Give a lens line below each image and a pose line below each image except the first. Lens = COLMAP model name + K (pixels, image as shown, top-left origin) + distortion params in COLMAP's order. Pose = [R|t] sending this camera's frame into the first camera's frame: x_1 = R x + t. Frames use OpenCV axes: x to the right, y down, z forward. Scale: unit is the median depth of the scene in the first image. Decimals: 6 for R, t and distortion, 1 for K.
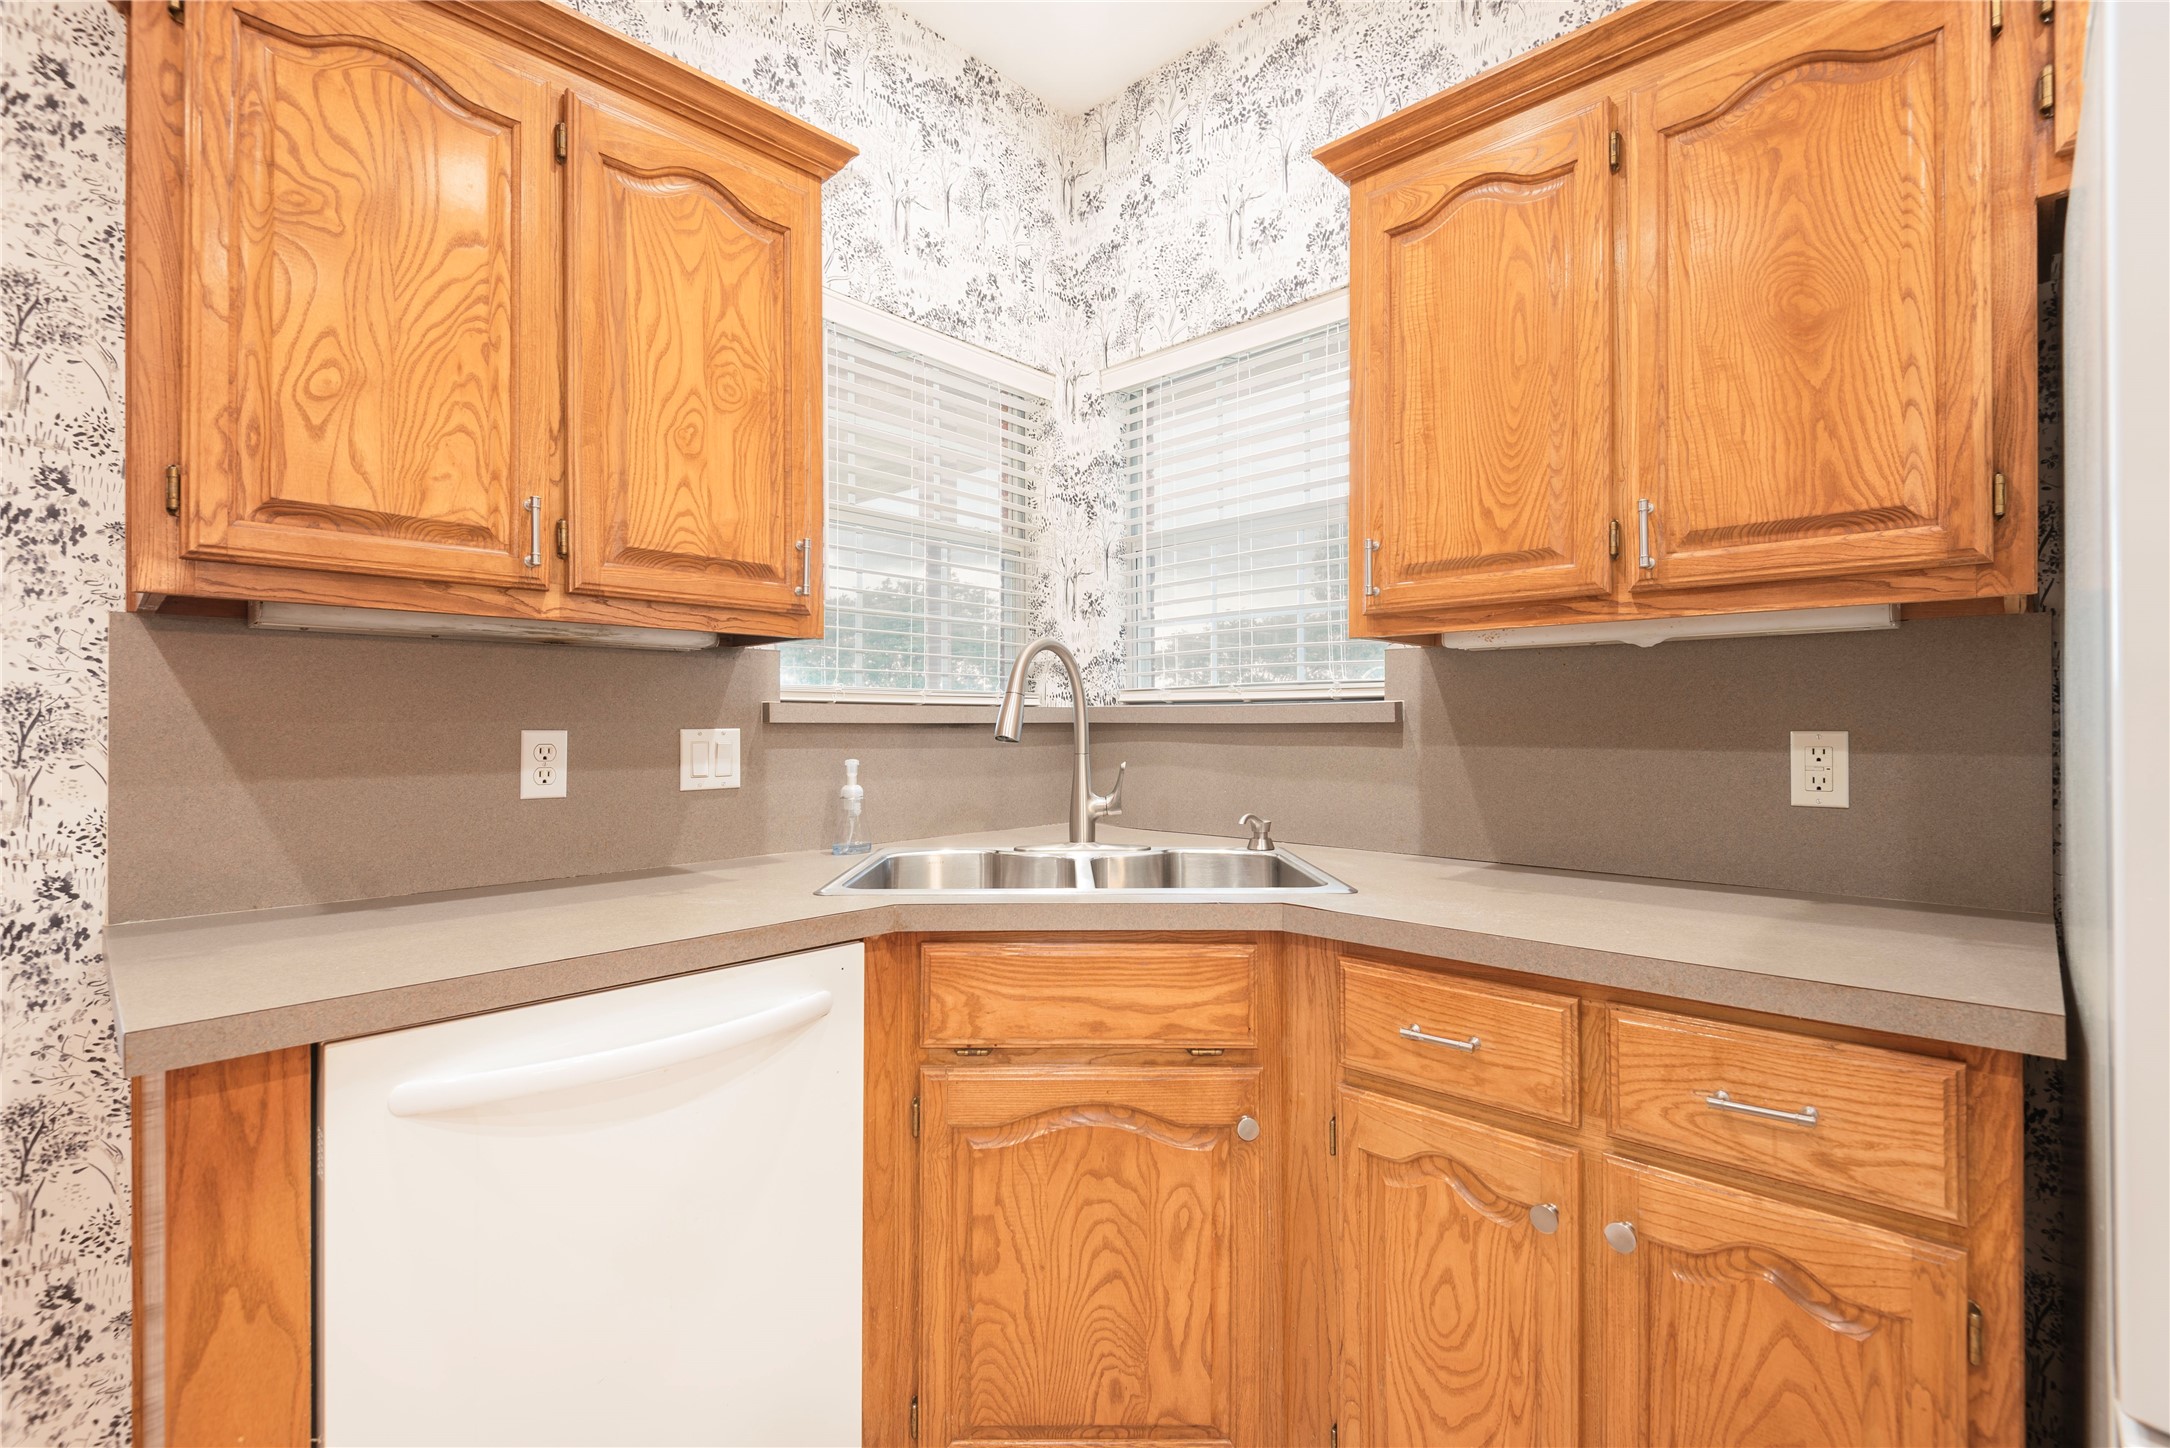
lens RADIAL K [[976.6, 0, 1080.0], [0, 976.6, 721.4], [0, 0, 1]] dist [0.029434, -0.017384]
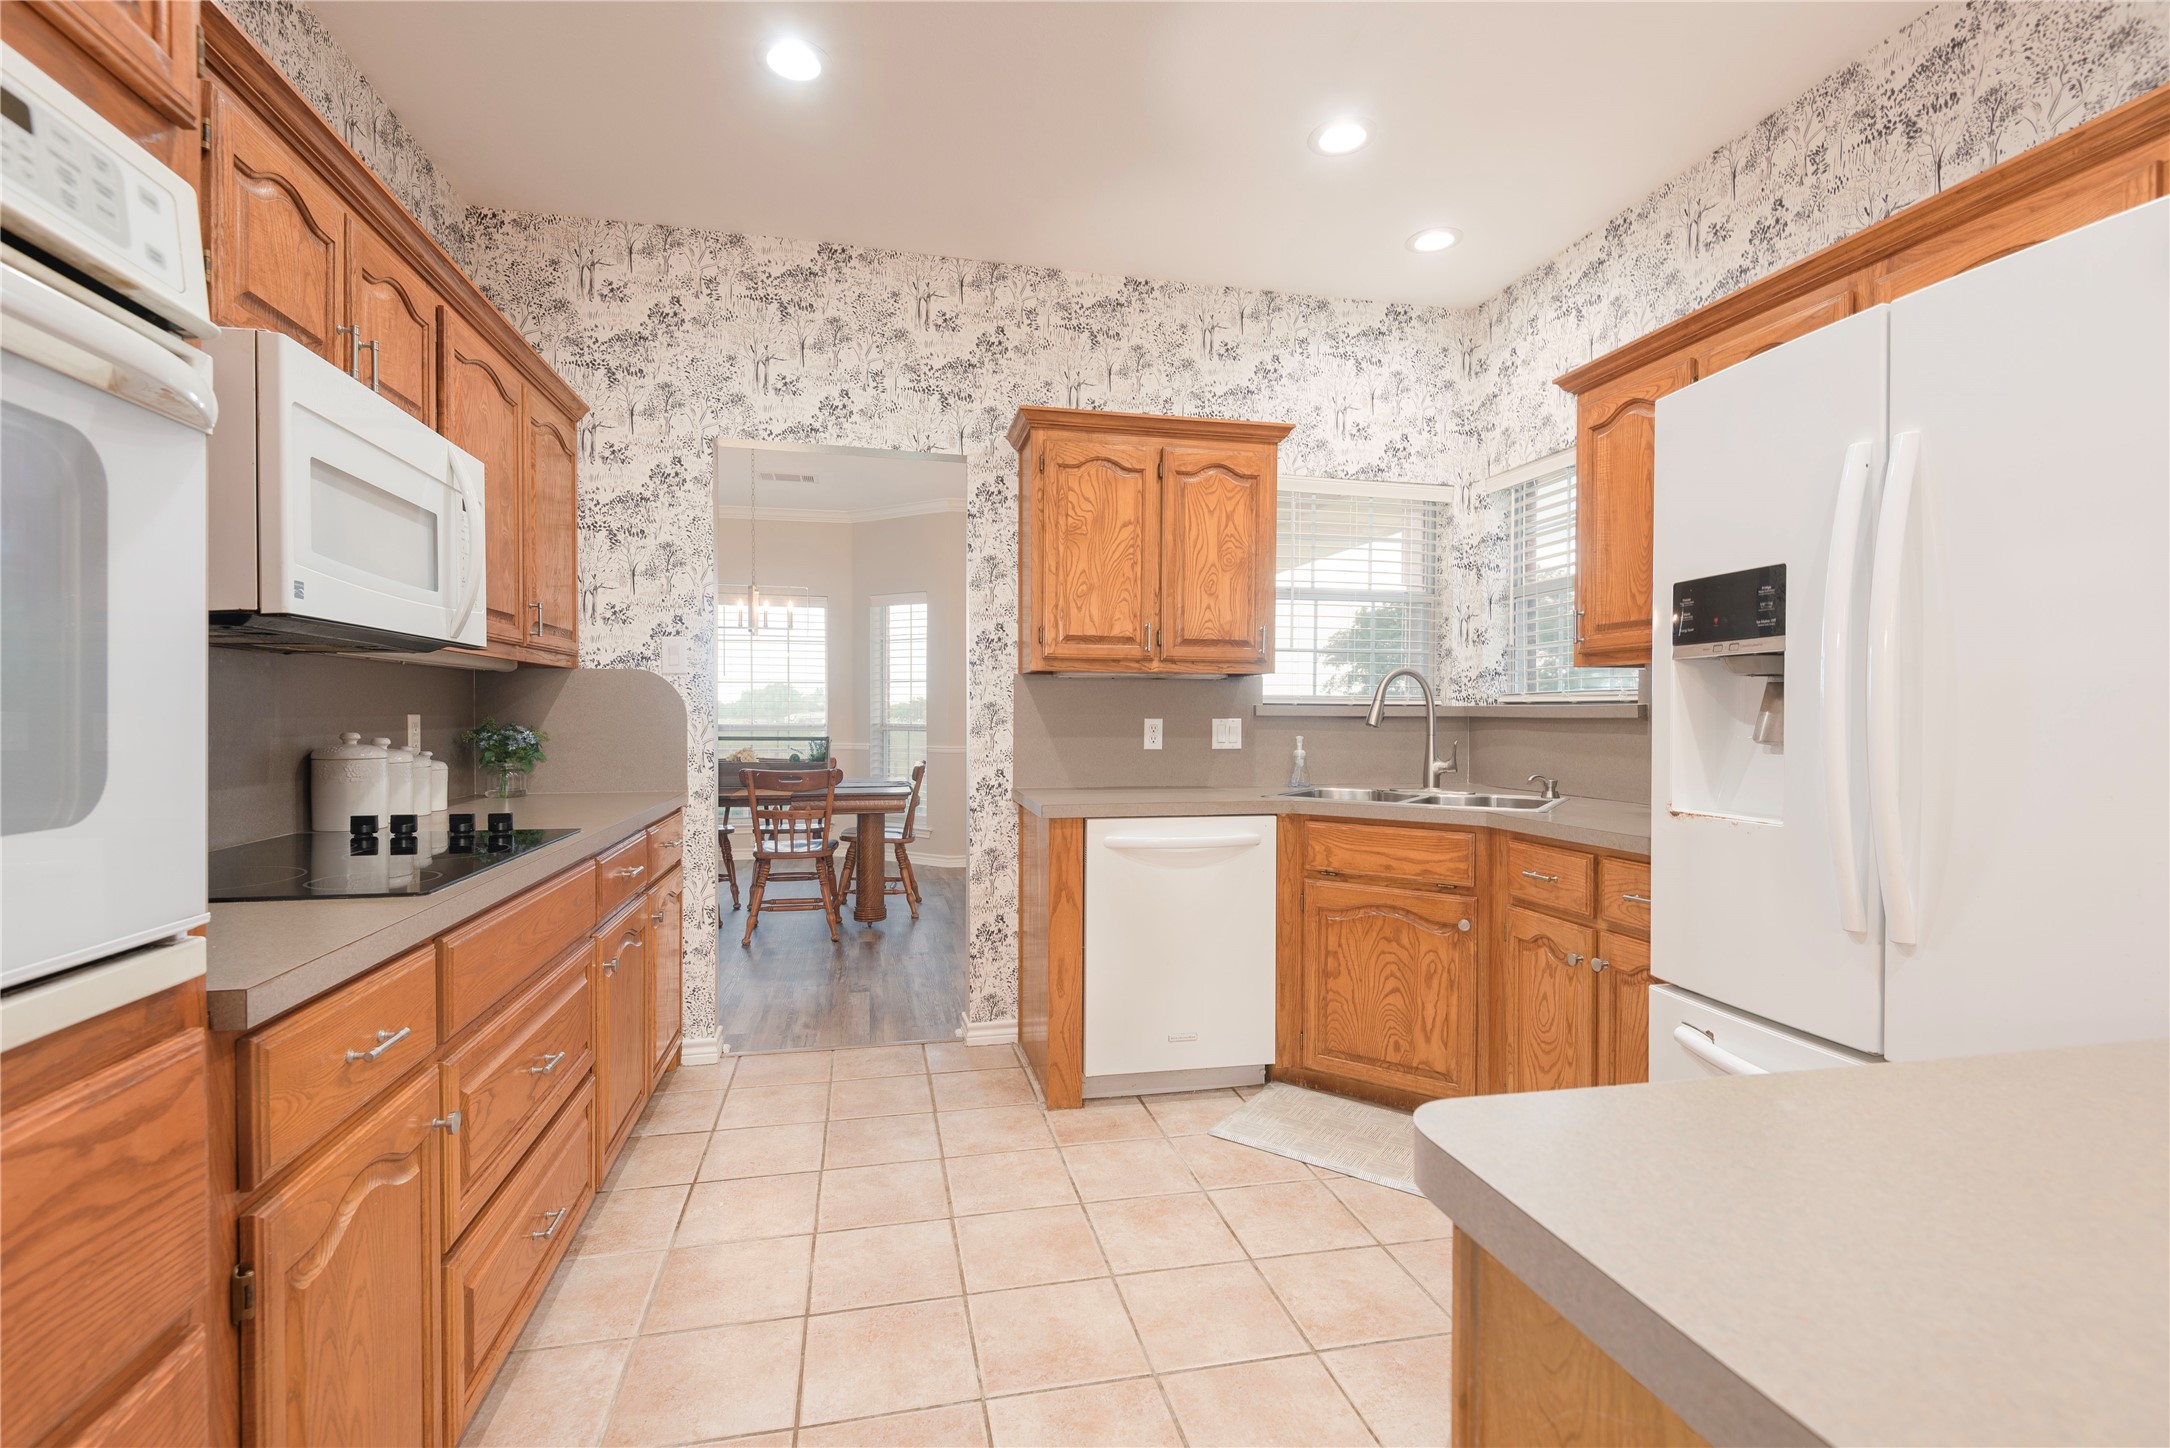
lens RADIAL K [[976.6, 0, 1088.9], [0, 976.6, 722.0], [0, 0, 1]] dist [0.029434, -0.017384]
pose [[0.835305, 0.010663, -0.549684, 0.610825], [-0.004865, 0.999916, 0.012003, -0.009892], [0.549766, -0.007352, 0.835287, -1.030618]]
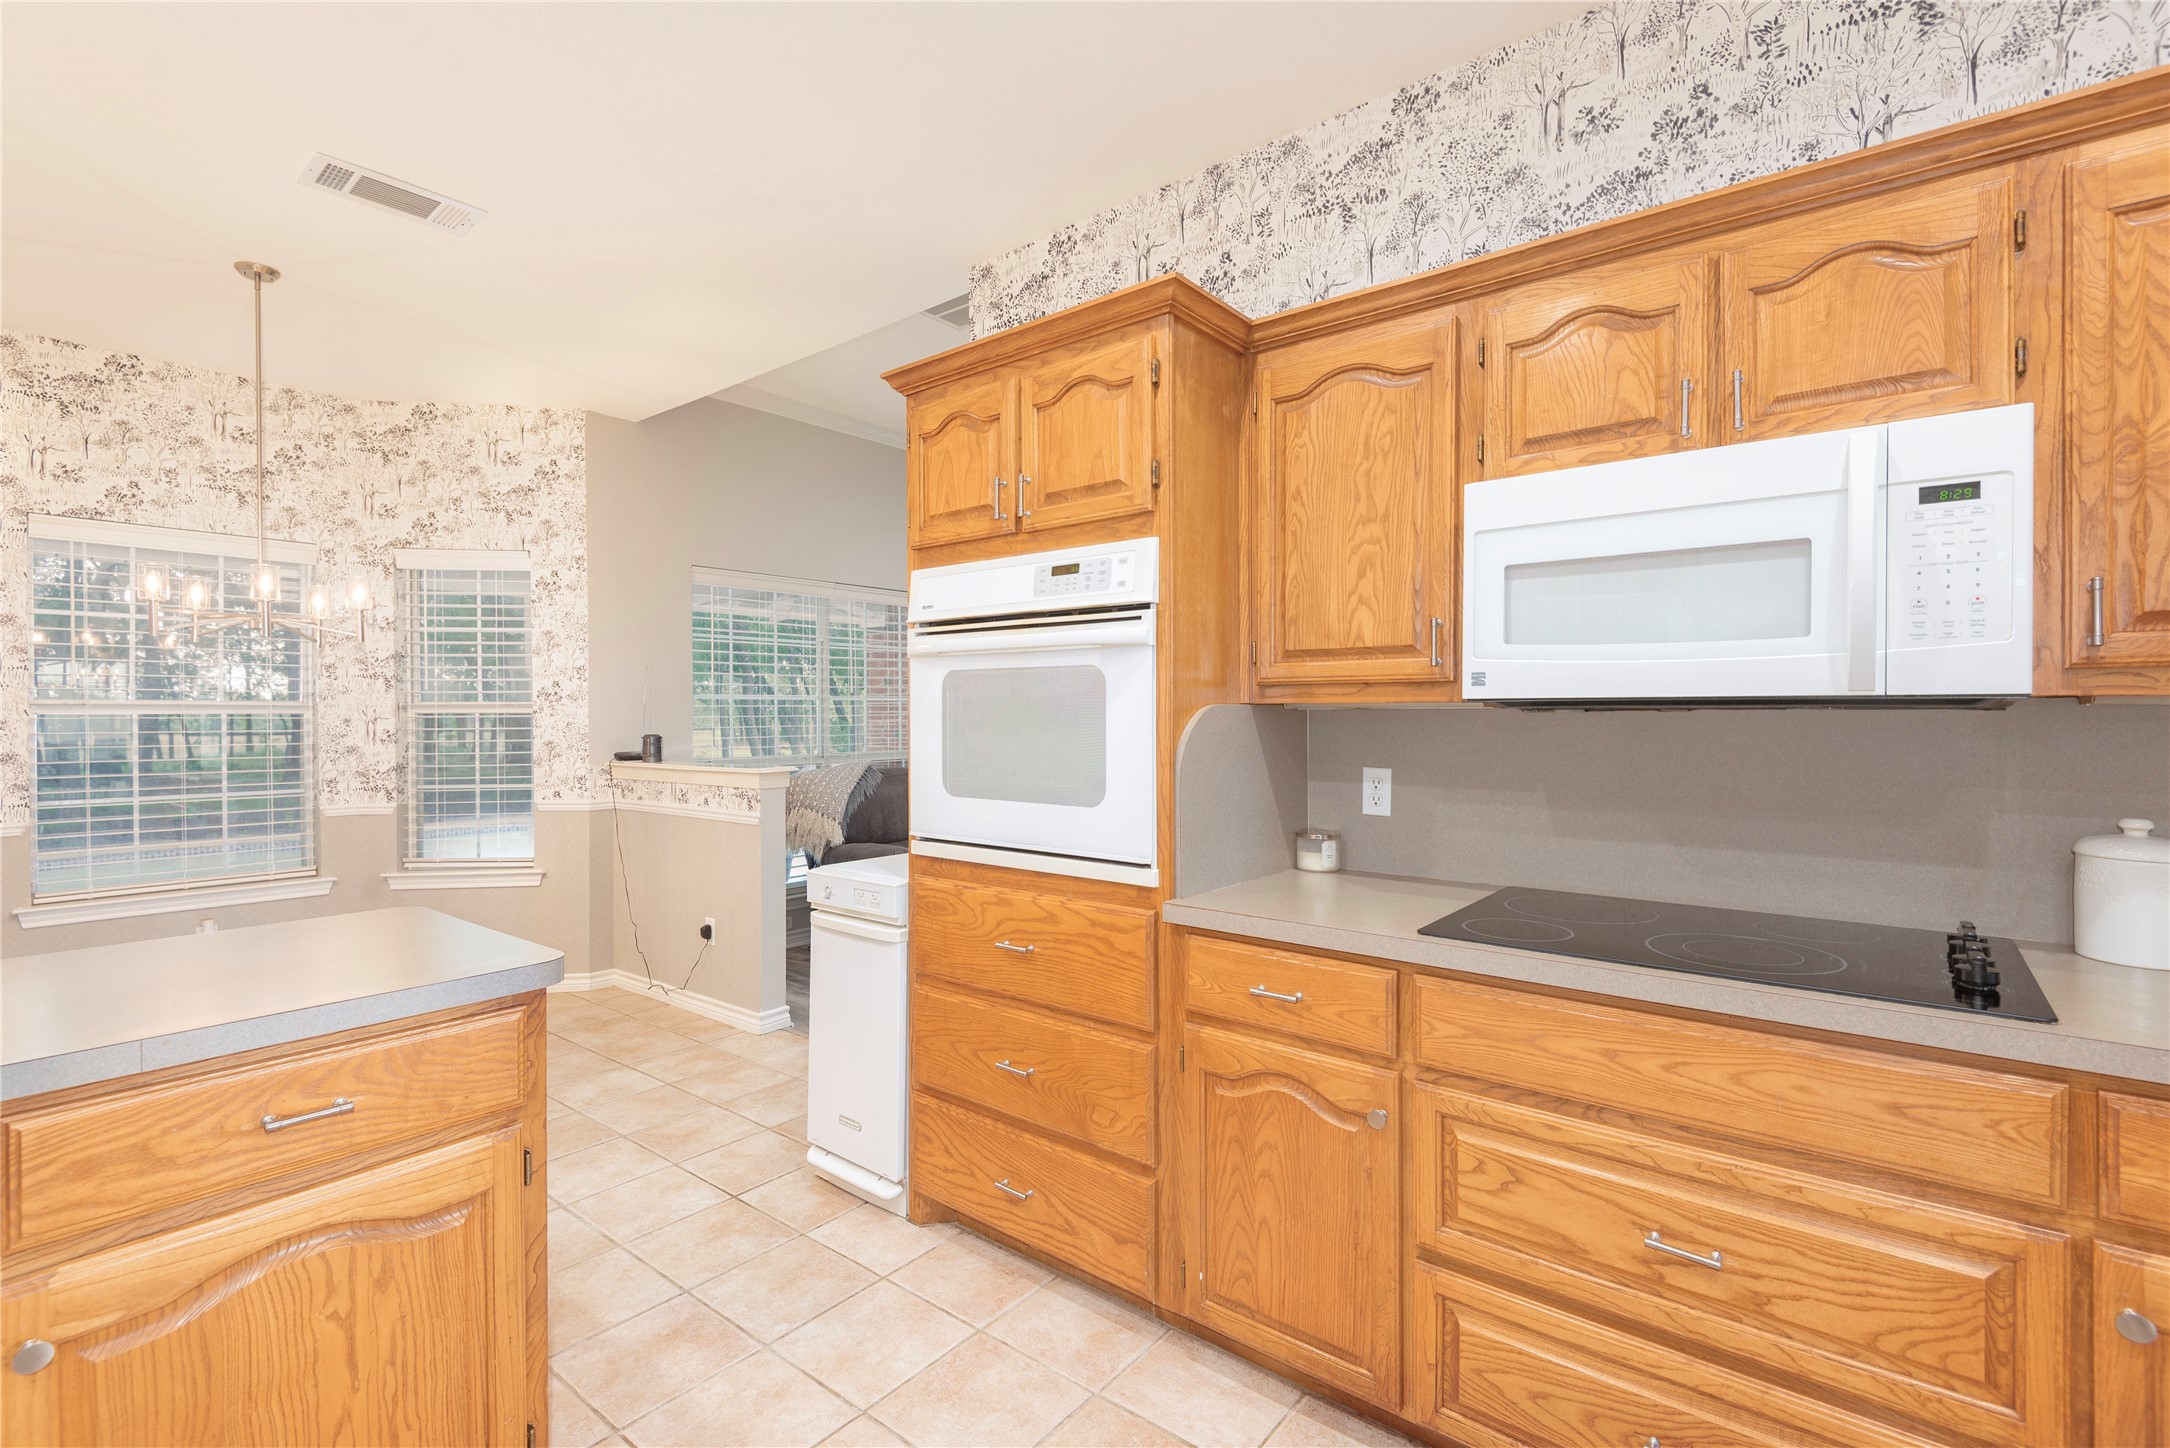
lens RADIAL K [[976.6, 0, 1083.8], [0, 976.6, 723.7], [0, 0, 1]] dist [0.029434, -0.017384]
pose [[-0.995281, 0.005787, -0.096862, 0.013854], [0.004801, 0.999934, 0.010409, -0.086192], [0.096915, 0.009895, -0.995243, 0.561625]]
